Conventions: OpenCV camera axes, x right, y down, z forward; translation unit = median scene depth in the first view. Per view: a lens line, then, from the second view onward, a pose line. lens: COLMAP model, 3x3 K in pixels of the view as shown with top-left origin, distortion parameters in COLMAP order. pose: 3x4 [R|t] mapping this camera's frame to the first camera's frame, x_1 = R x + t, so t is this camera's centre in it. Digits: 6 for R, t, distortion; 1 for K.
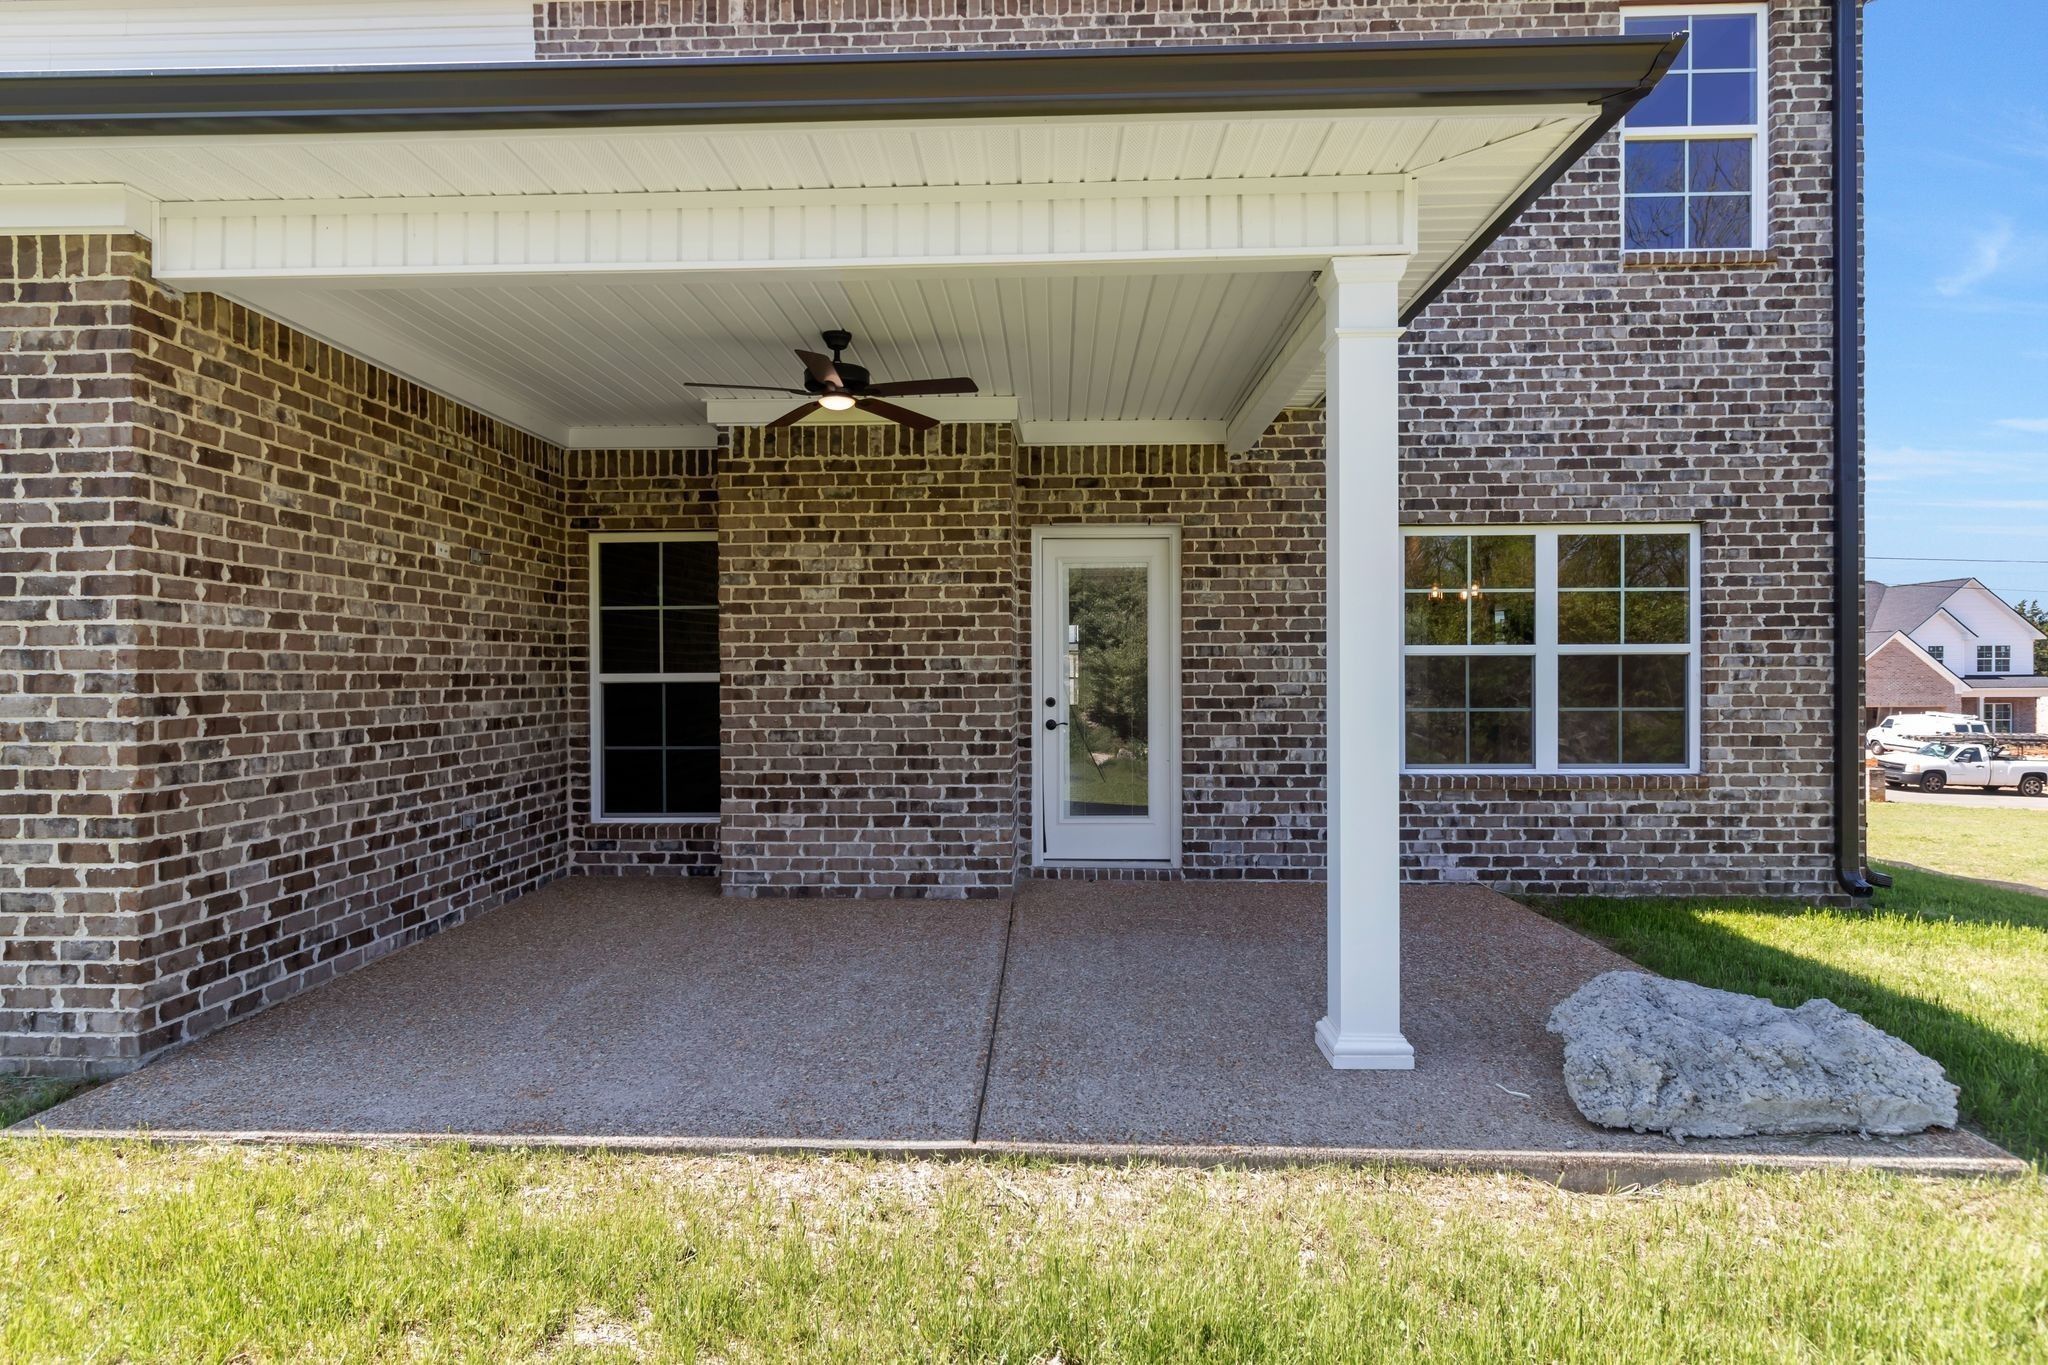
lens RADIAL K [[1107.4, 0, 1024.0], [0, 1107.4, 682.5], [0, 0, 1]] dist [-0.000359, -0.000107]
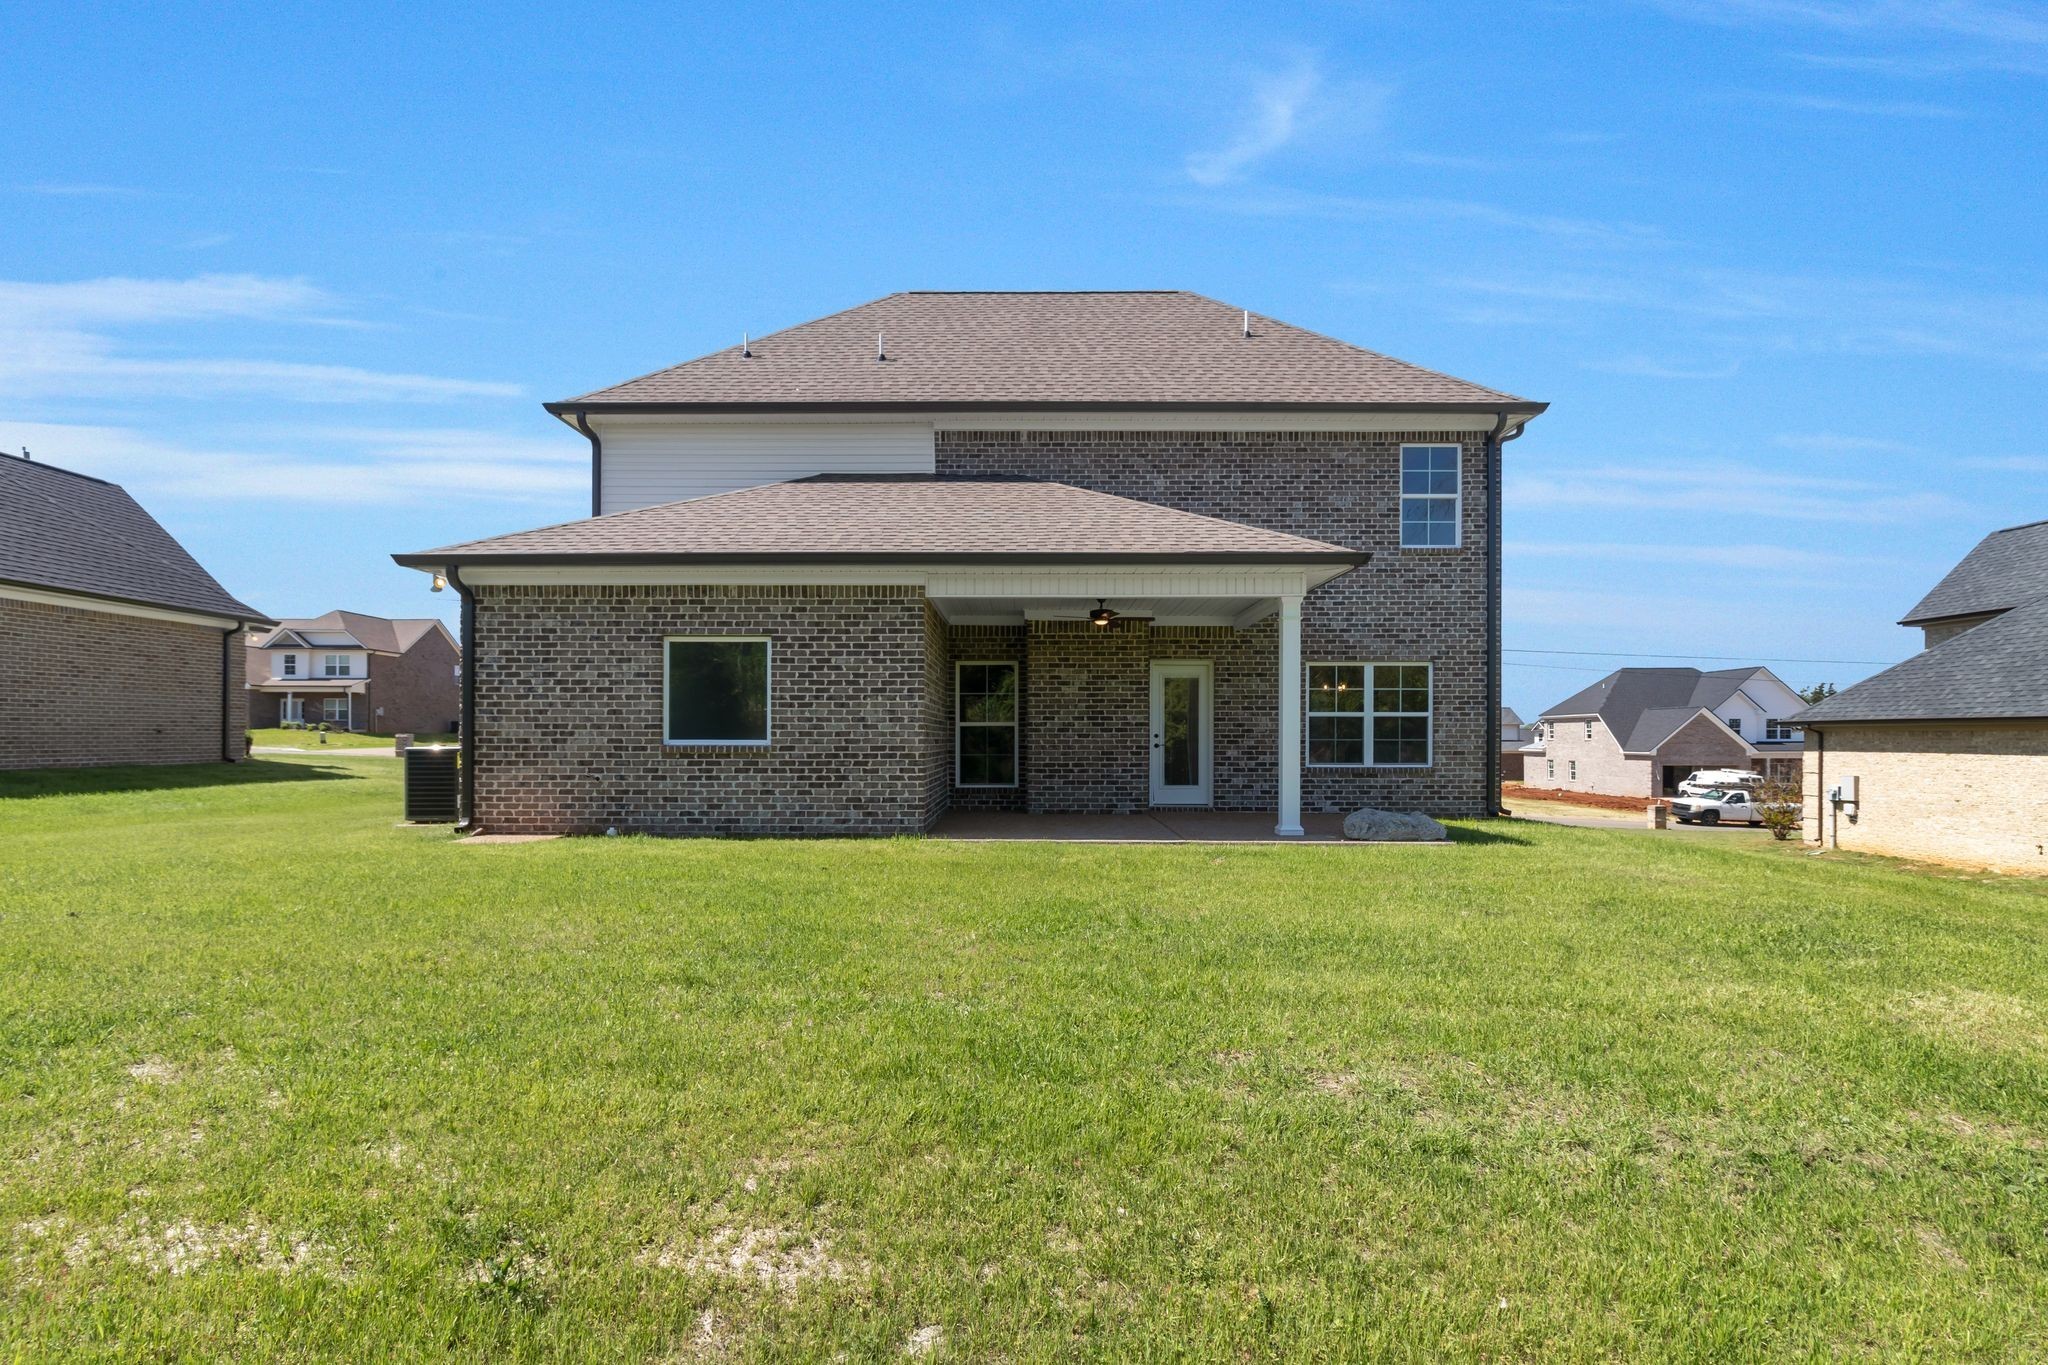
lens RADIAL K [[979.3, 0, 1022.7], [0, 979.3, 751.4], [0, 0, 1]] dist [0.000734, 0.000021]
pose [[0.999729, 0.005718, 0.022550, -0.315470], [-0.005807, 0.999976, 0.003861, 0.046152], [-0.022527, -0.003991, 0.999738, -1.084184]]
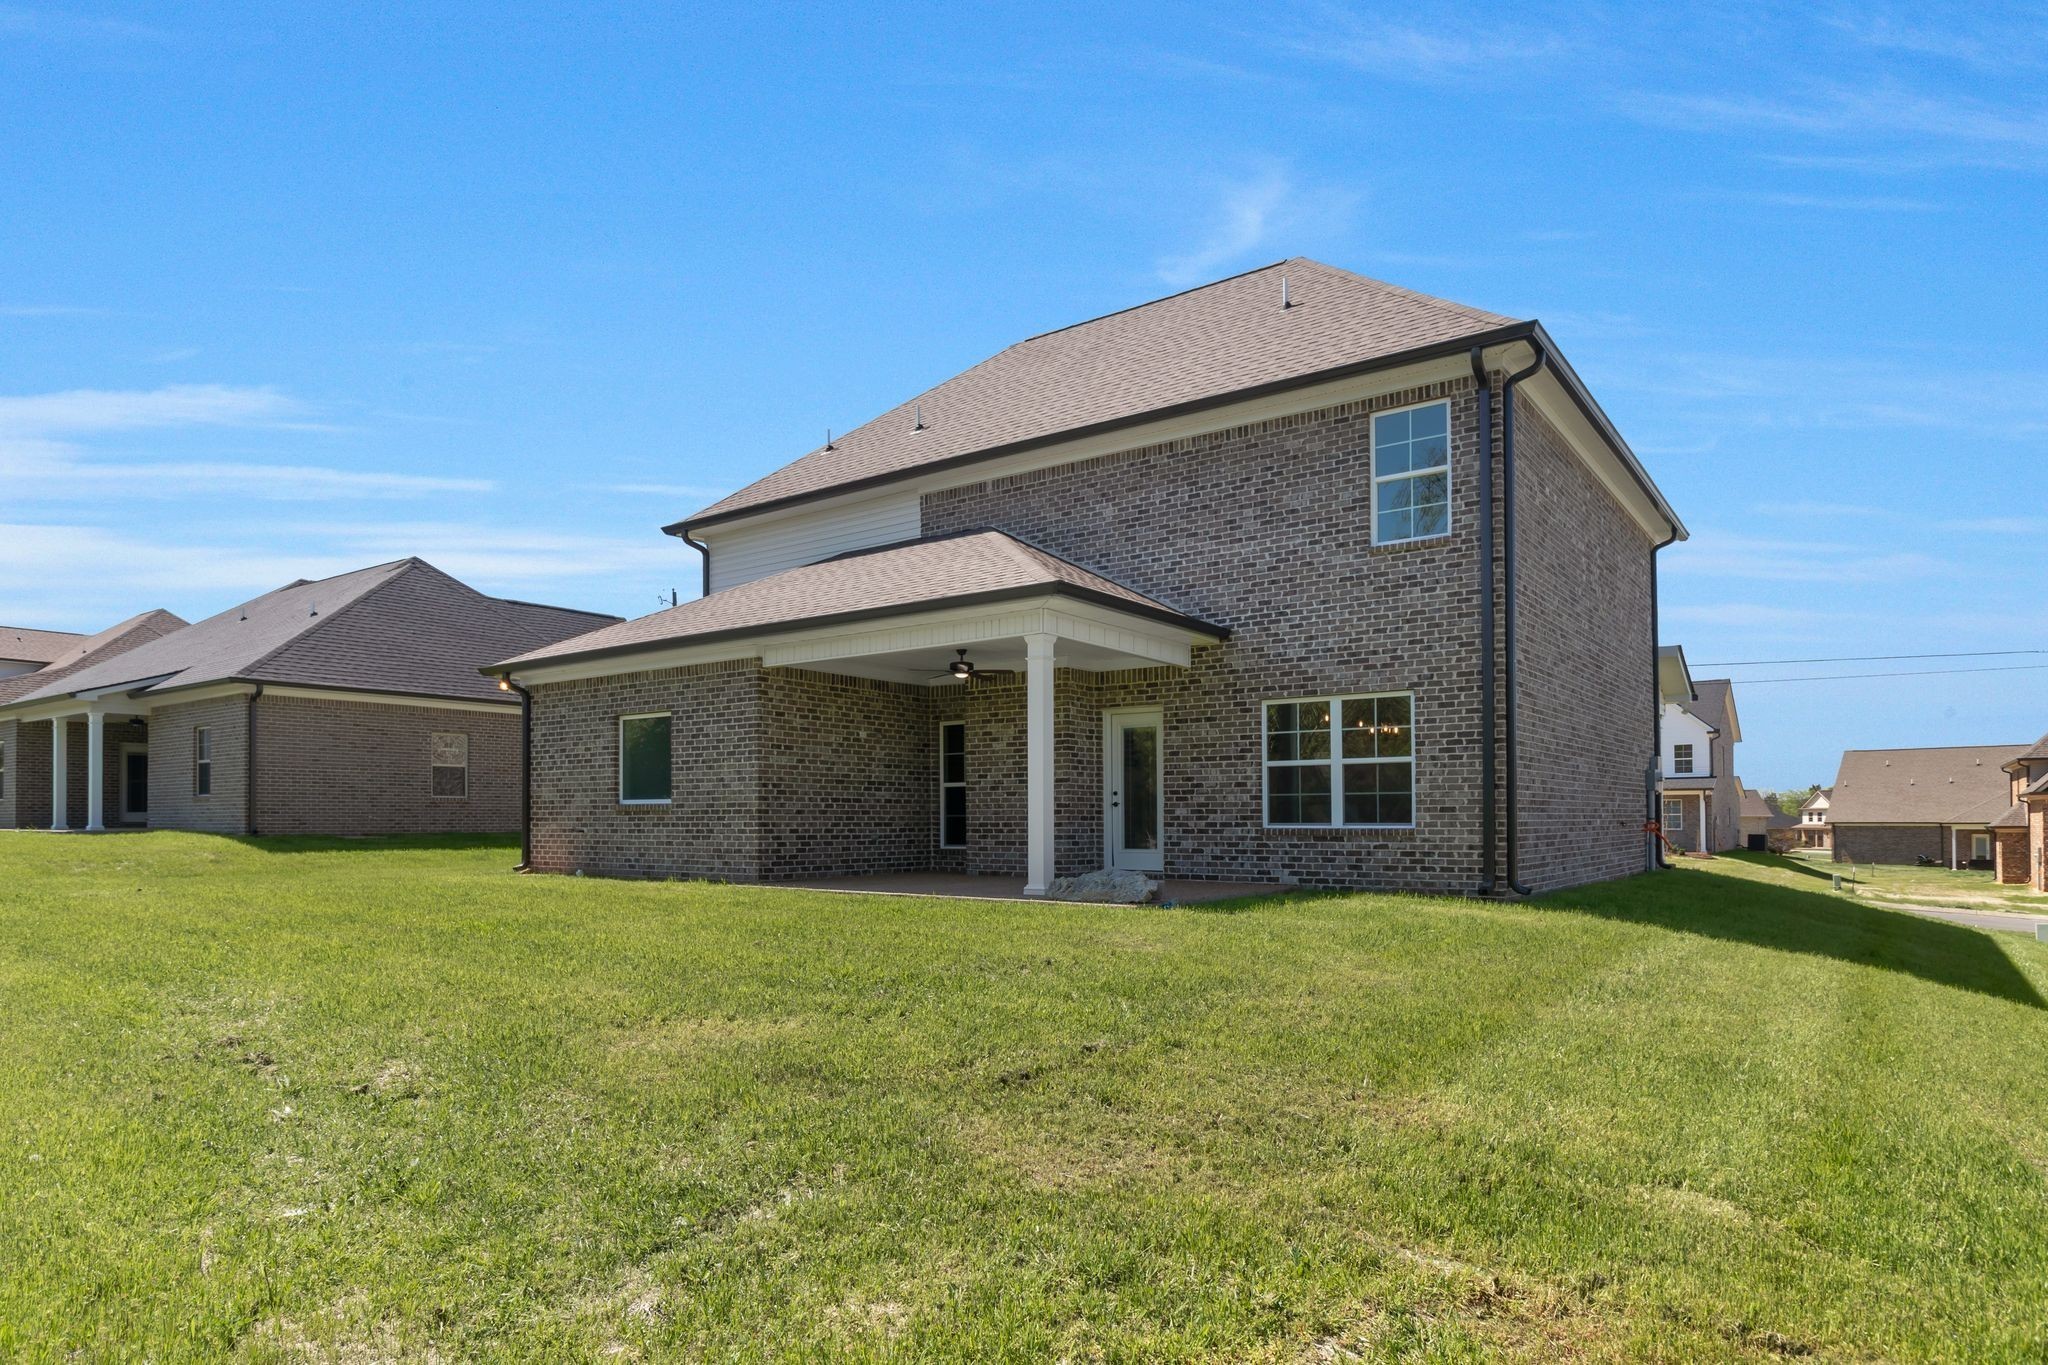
lens RADIAL K [[1163.8, 0, 1014.9], [0, 1163.8, 831.9], [0, 0, 1]] dist [0.001427, 0.000234]
pose [[0.825634, 0.008517, -0.564142, 1.152046], [-0.007180, 0.999964, 0.004589, 0.085306], [0.564161, 0.000262, 0.825665, -0.945822]]
